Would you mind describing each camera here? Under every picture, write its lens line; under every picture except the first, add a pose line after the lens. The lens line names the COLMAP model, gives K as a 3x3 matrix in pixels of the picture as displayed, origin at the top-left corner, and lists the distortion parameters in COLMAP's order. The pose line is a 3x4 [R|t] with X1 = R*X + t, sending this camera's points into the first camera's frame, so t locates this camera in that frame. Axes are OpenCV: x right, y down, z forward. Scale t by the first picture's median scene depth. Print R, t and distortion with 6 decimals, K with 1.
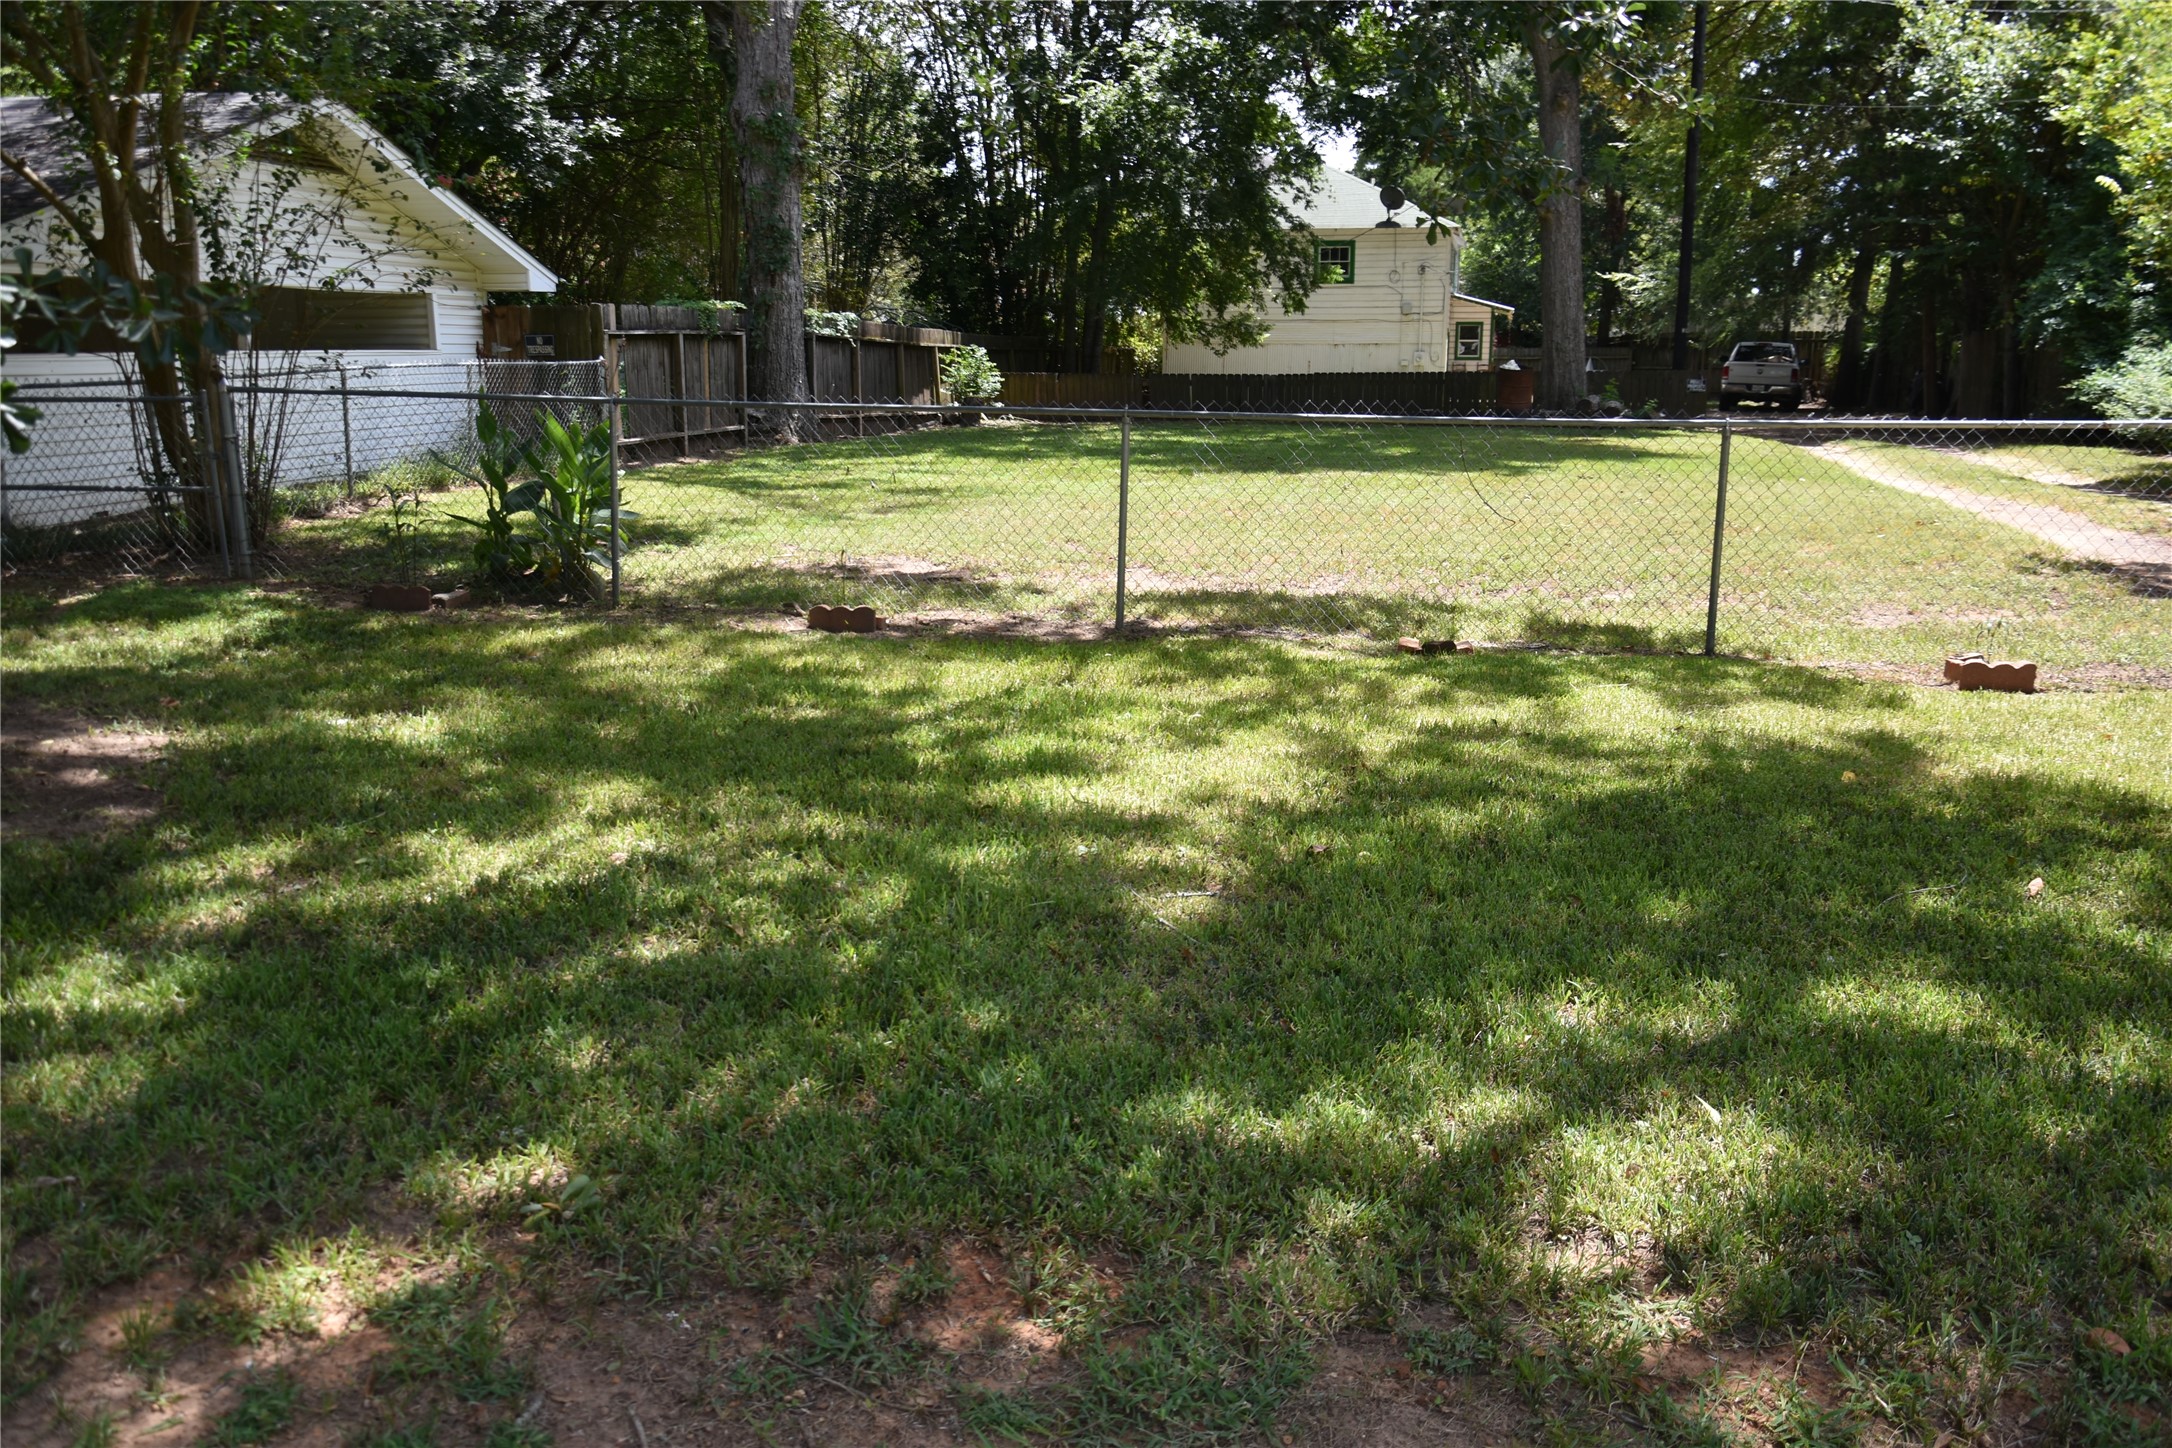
lens RADIAL K [[1802.3, 0, 1090.7], [0, 1802.3, 724.2], [0, 0, 1]] dist [0.000742, -0.012242]
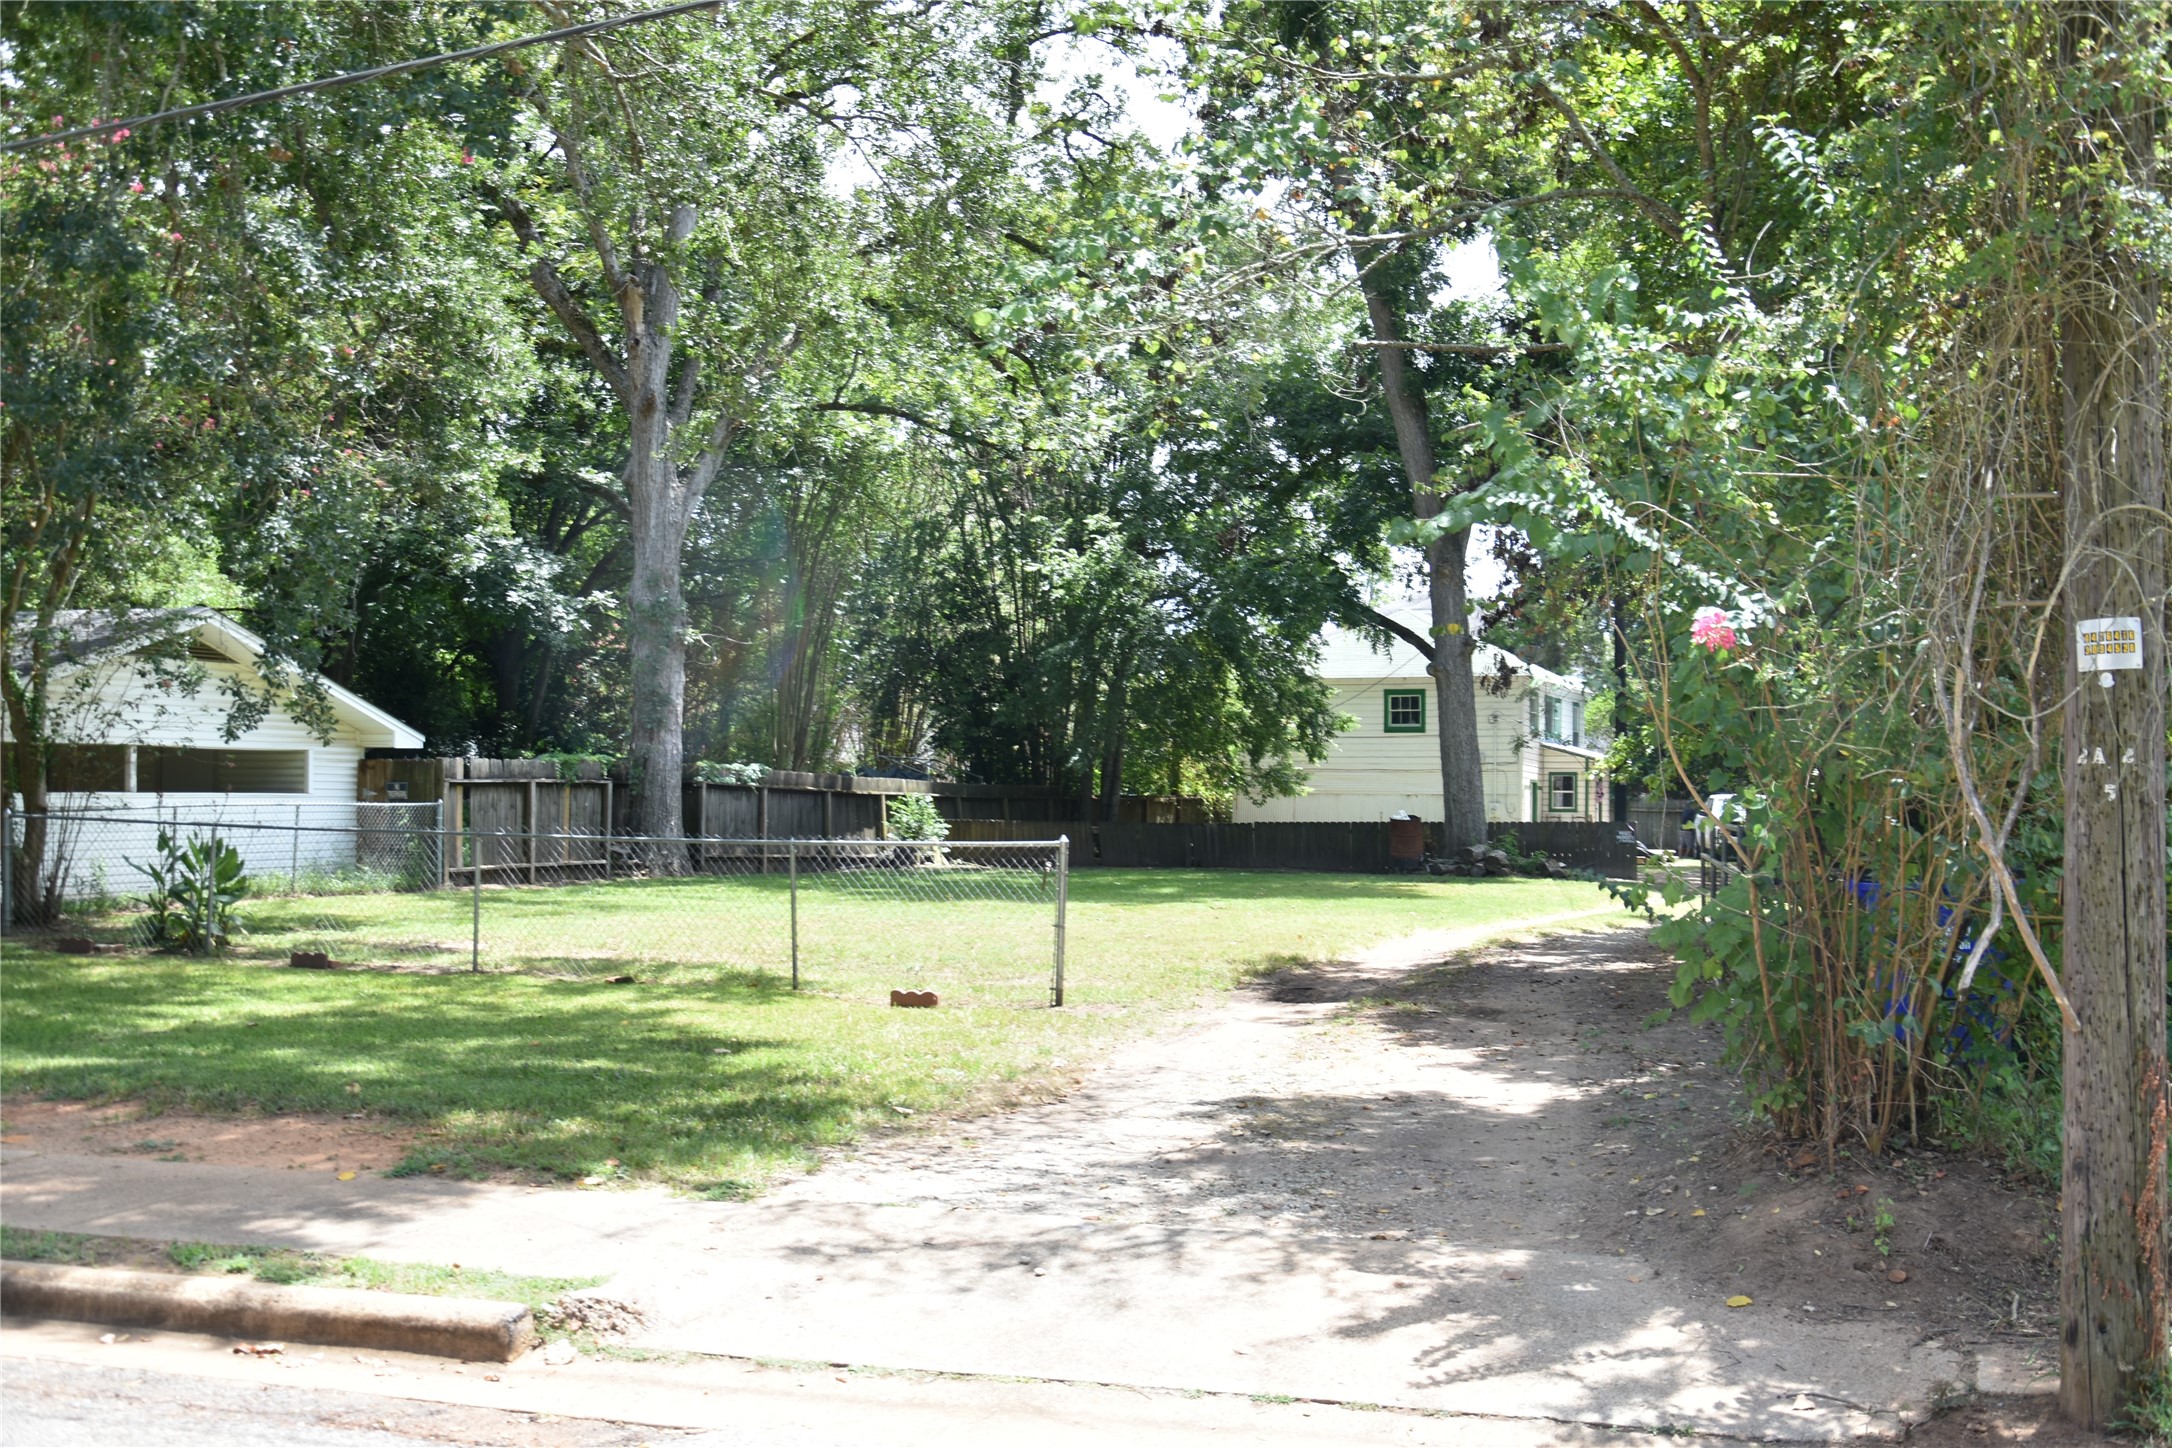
lens RADIAL K [[2173.9, 0, 1084.8], [0, 2173.9, 729.7], [0, 0, 1]] dist [-0.018523, 0.000000]
pose [[0.985270, -0.001637, -0.170996, 0.247075], [-0.038619, 0.971991, -0.231824, 0.045357], [0.166586, 0.235013, 0.957610, -0.213526]]
